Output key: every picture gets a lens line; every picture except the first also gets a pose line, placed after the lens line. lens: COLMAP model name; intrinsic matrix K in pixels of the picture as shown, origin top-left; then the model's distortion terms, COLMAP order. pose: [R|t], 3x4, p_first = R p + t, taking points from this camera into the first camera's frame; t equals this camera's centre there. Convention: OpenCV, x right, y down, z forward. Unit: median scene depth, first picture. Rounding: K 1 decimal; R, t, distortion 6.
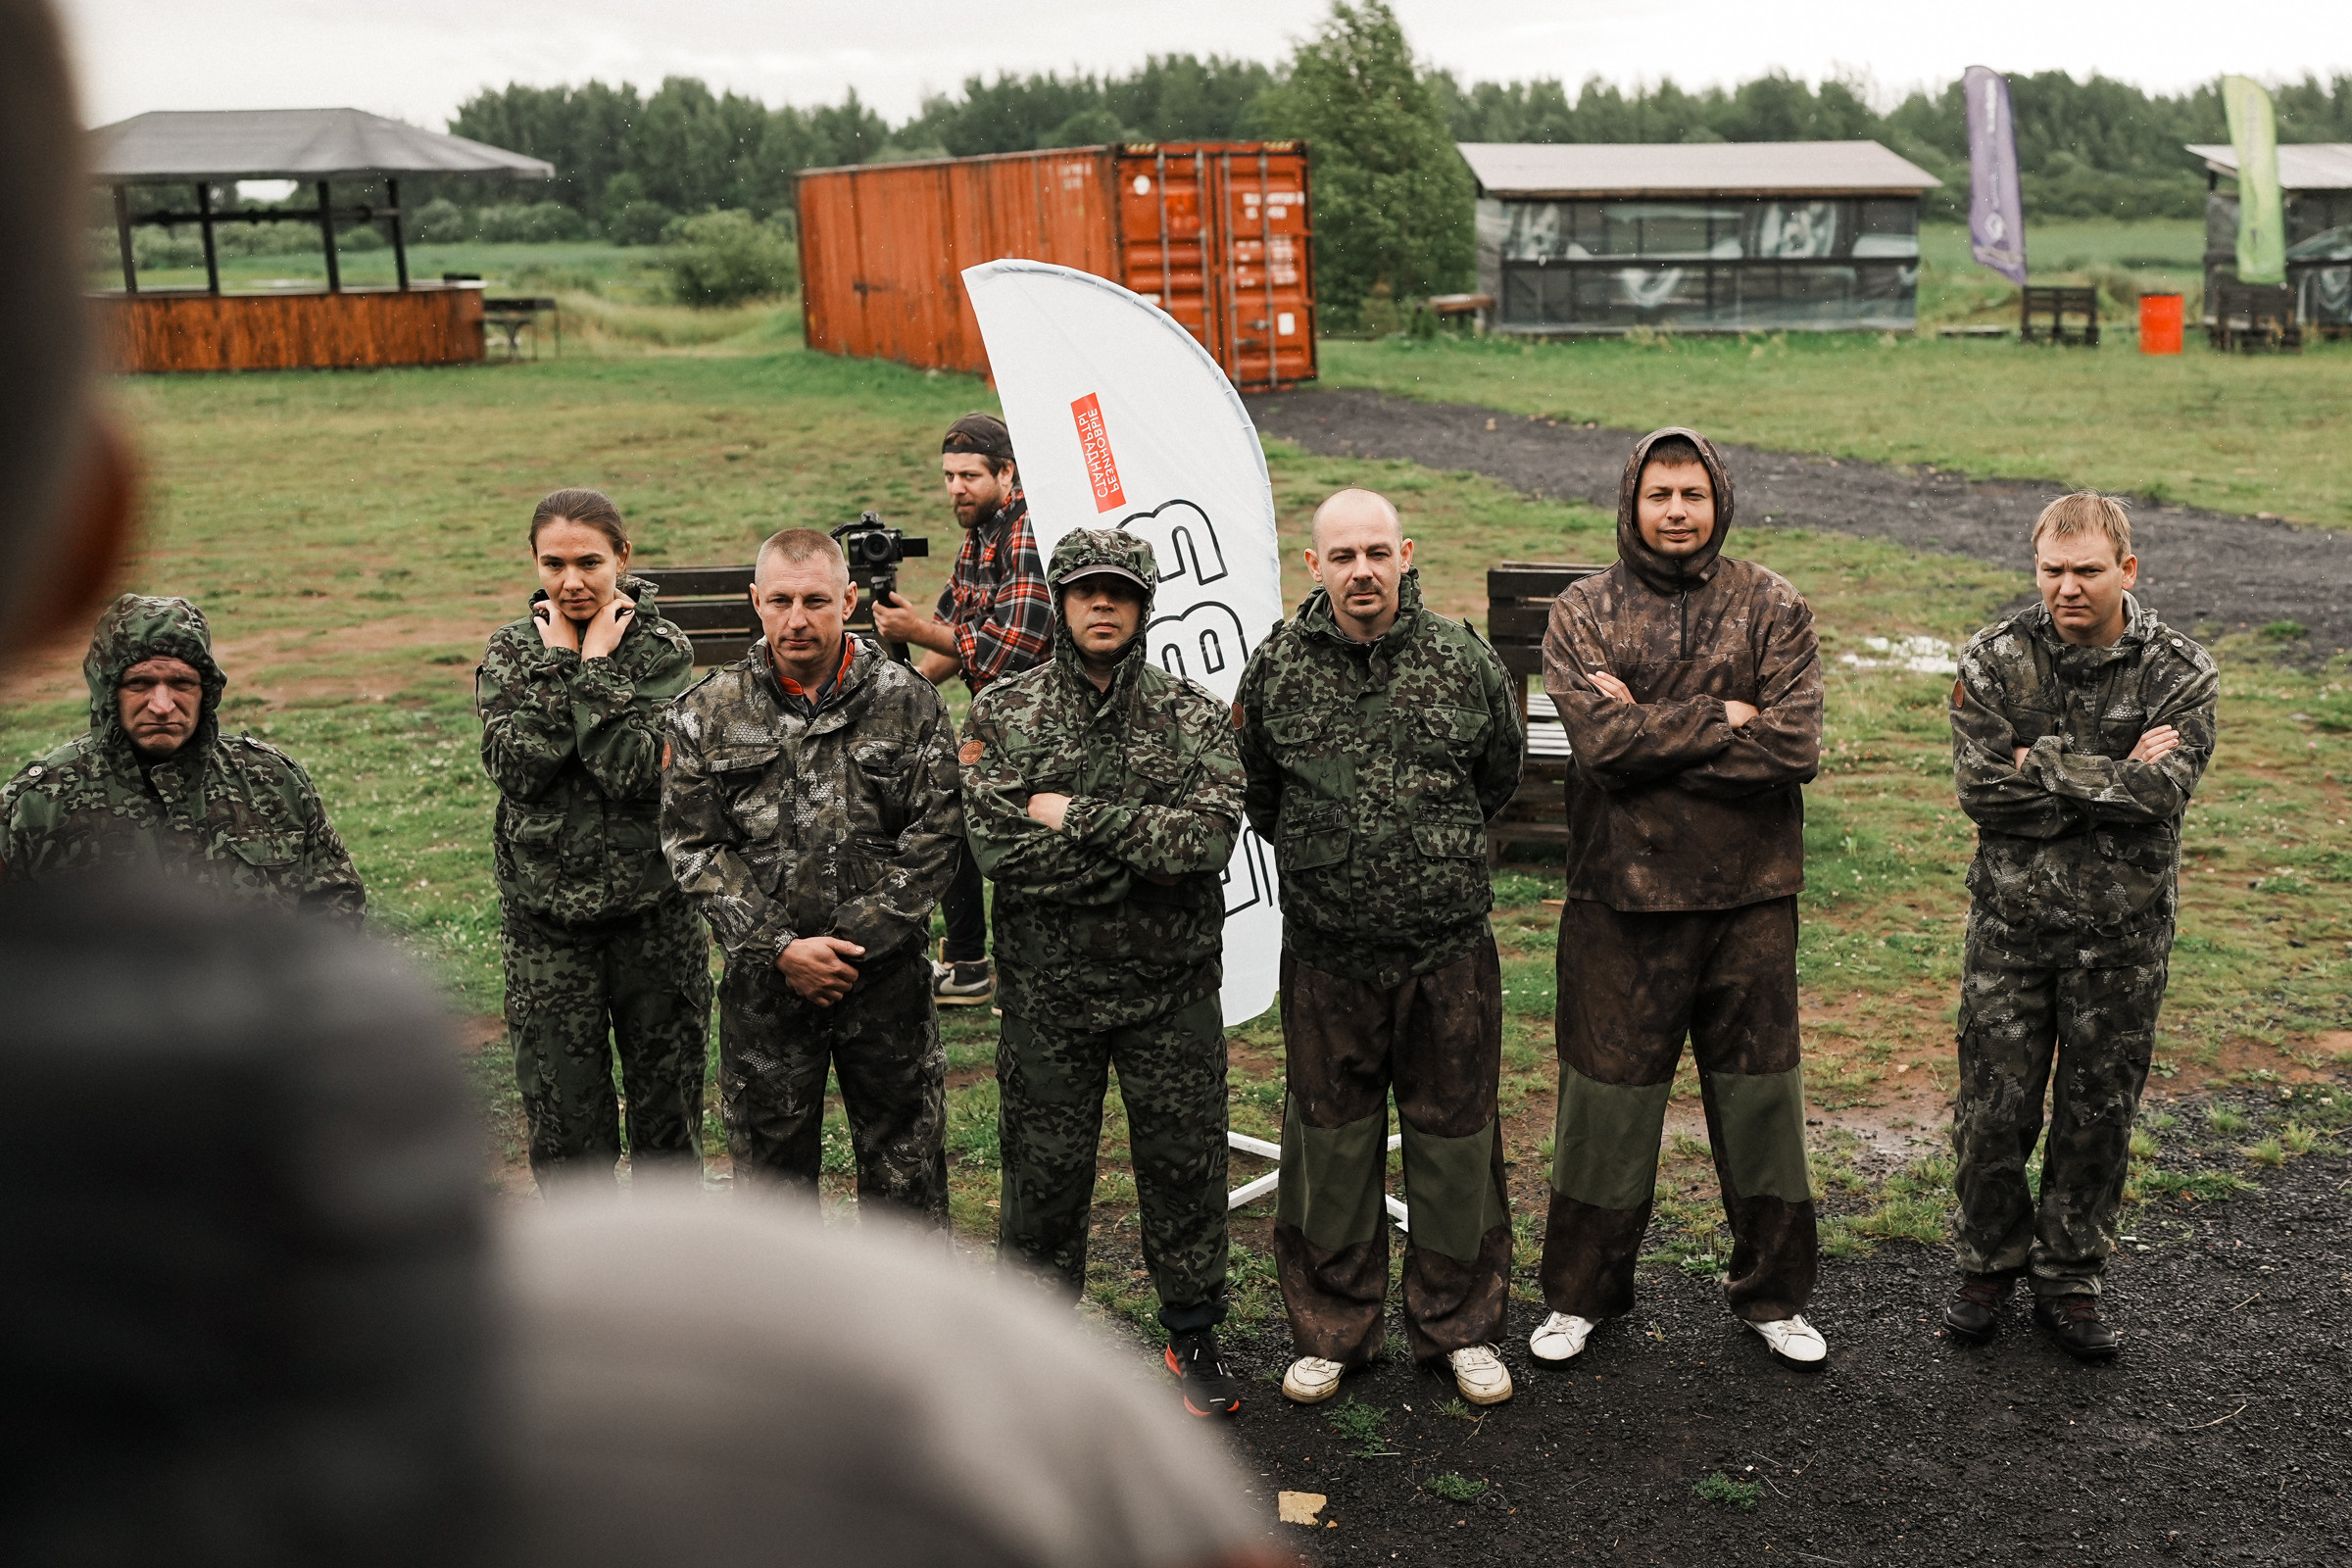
lens RADIAL K [[2400.8, 0, 1266.2], [0, 2400.8, 702.0], [0, 0, 1]] dist [-0.002544, 0.000000]
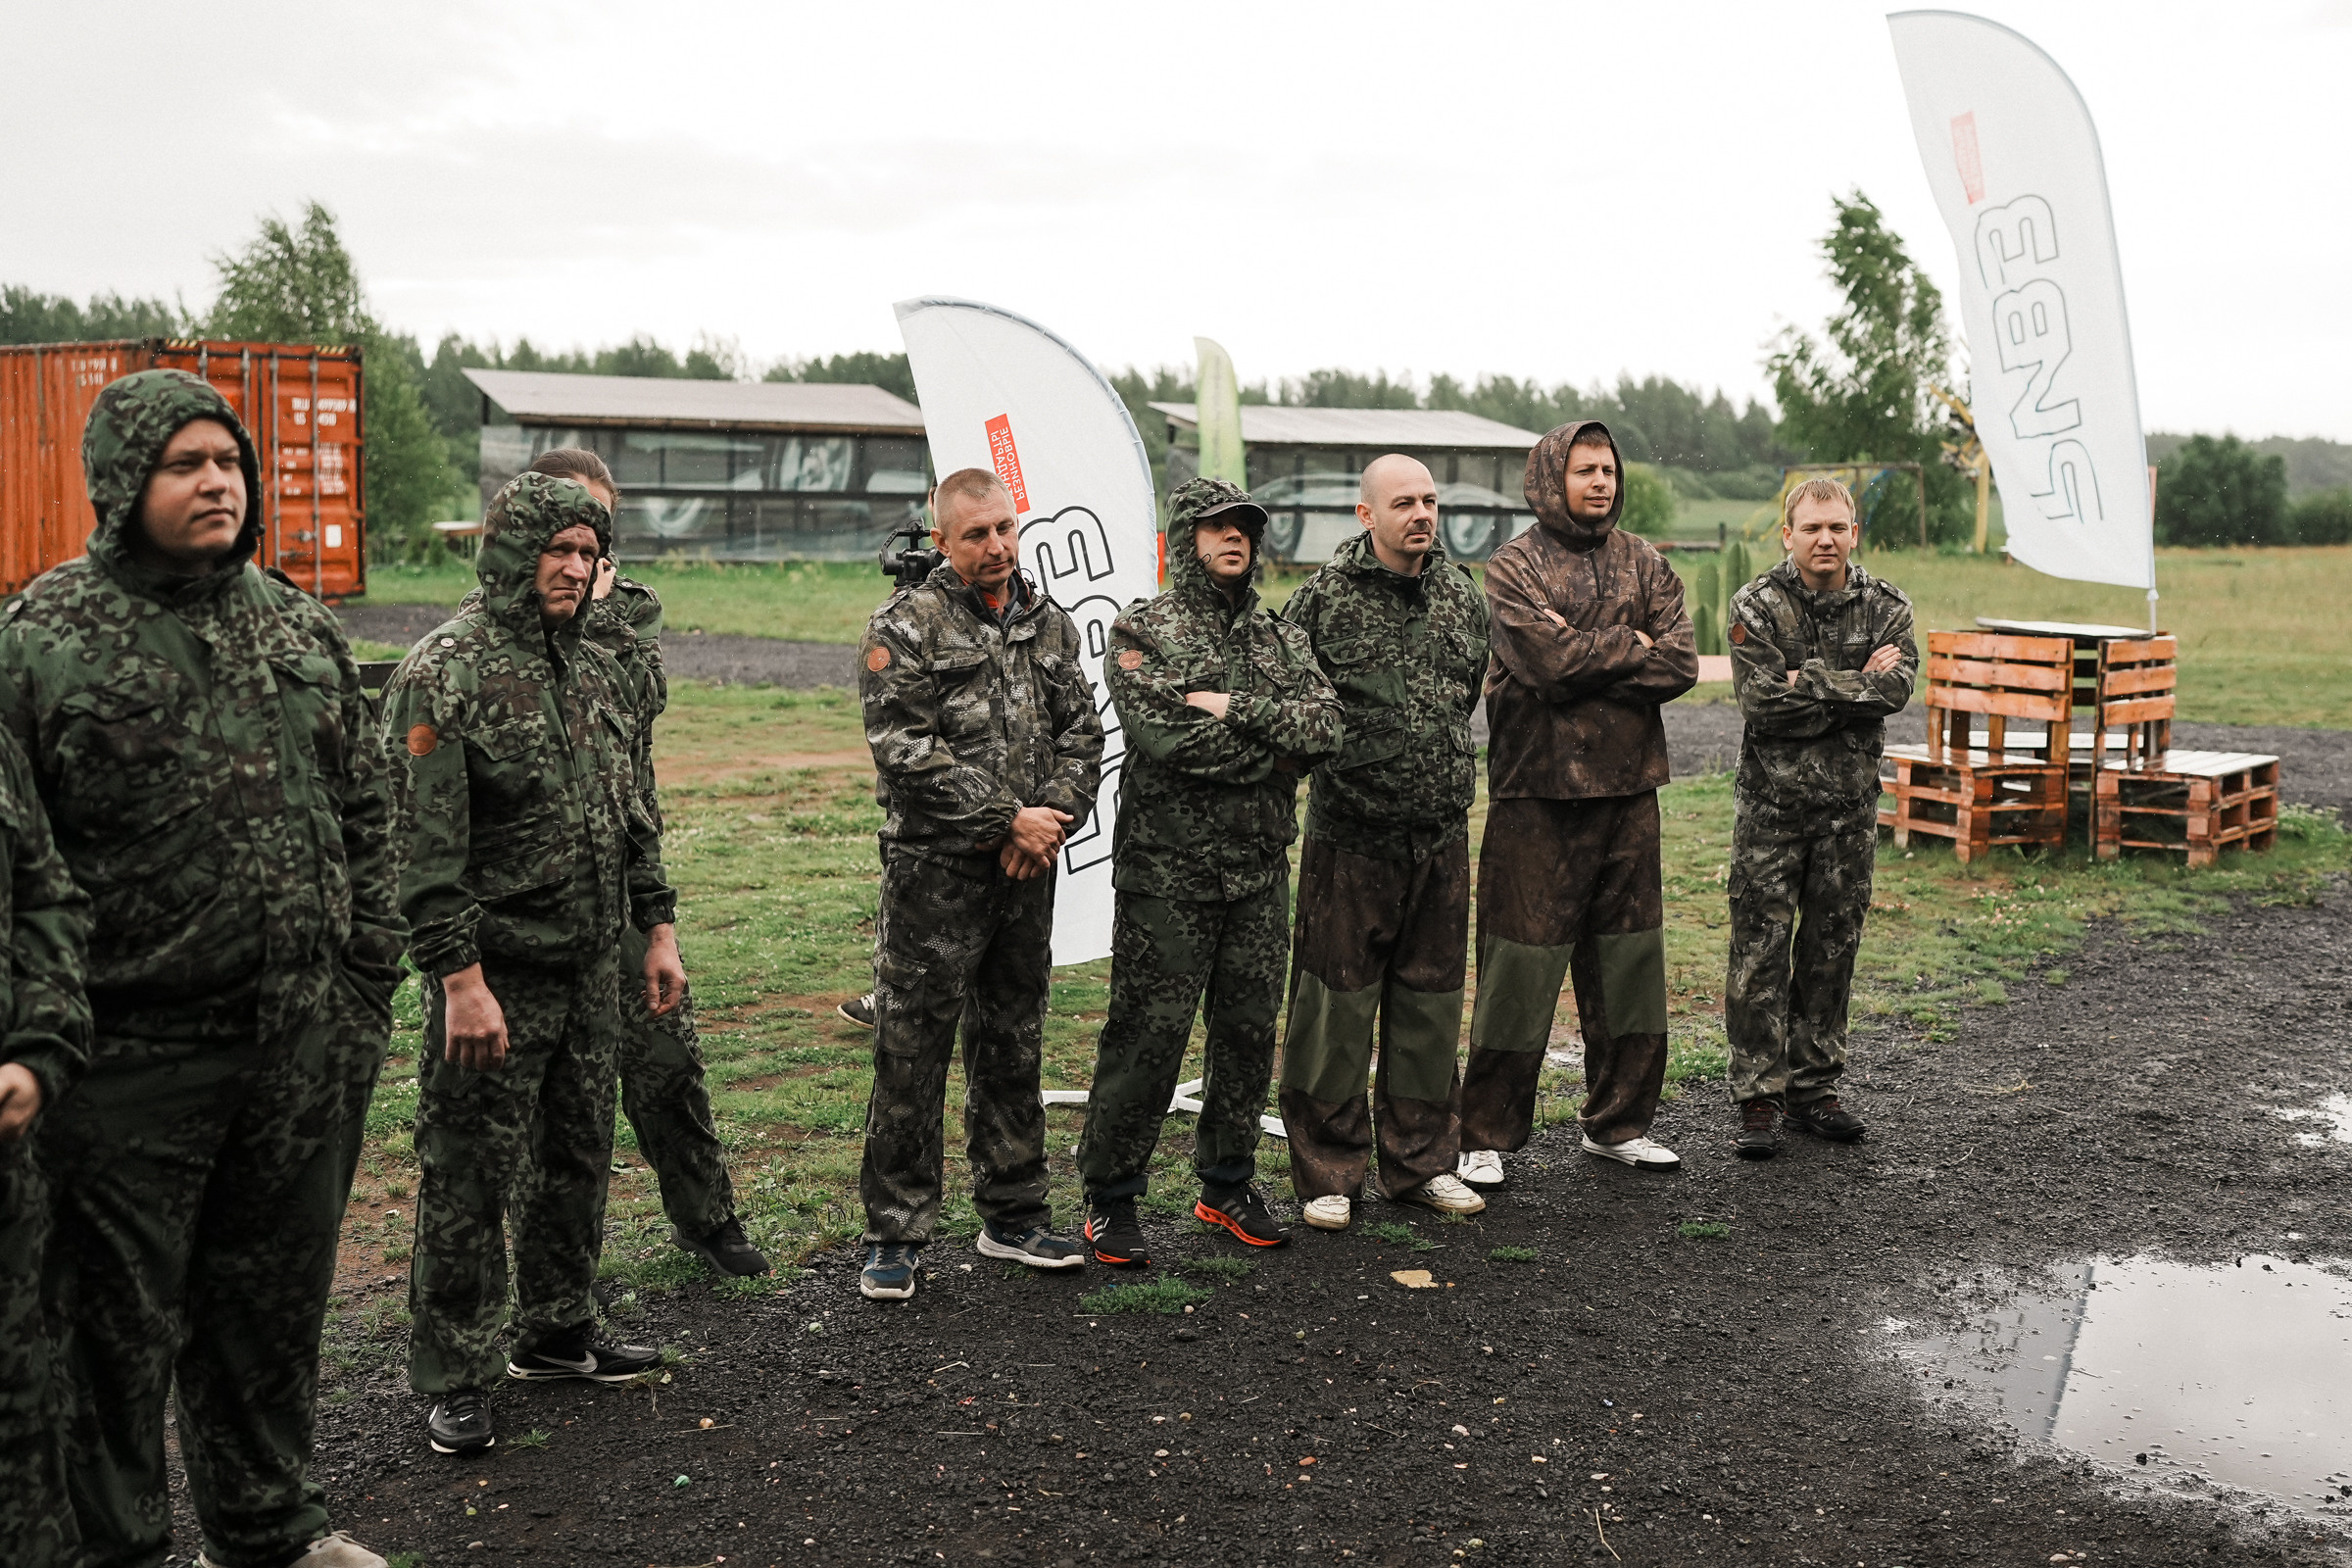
lens RADIAL K [[2400.8, 0, 1223.1], [0, 2400.8, 824.1], [0, 0, 1]] dist [-0.002544, 0.000000]
pose [[0.898996, -0.029804, 0.436941, -0.555017], [0.057108, 0.997141, -0.049483, 0.149846], [-0.434217, 0.069438, 0.898128, -0.055906]]
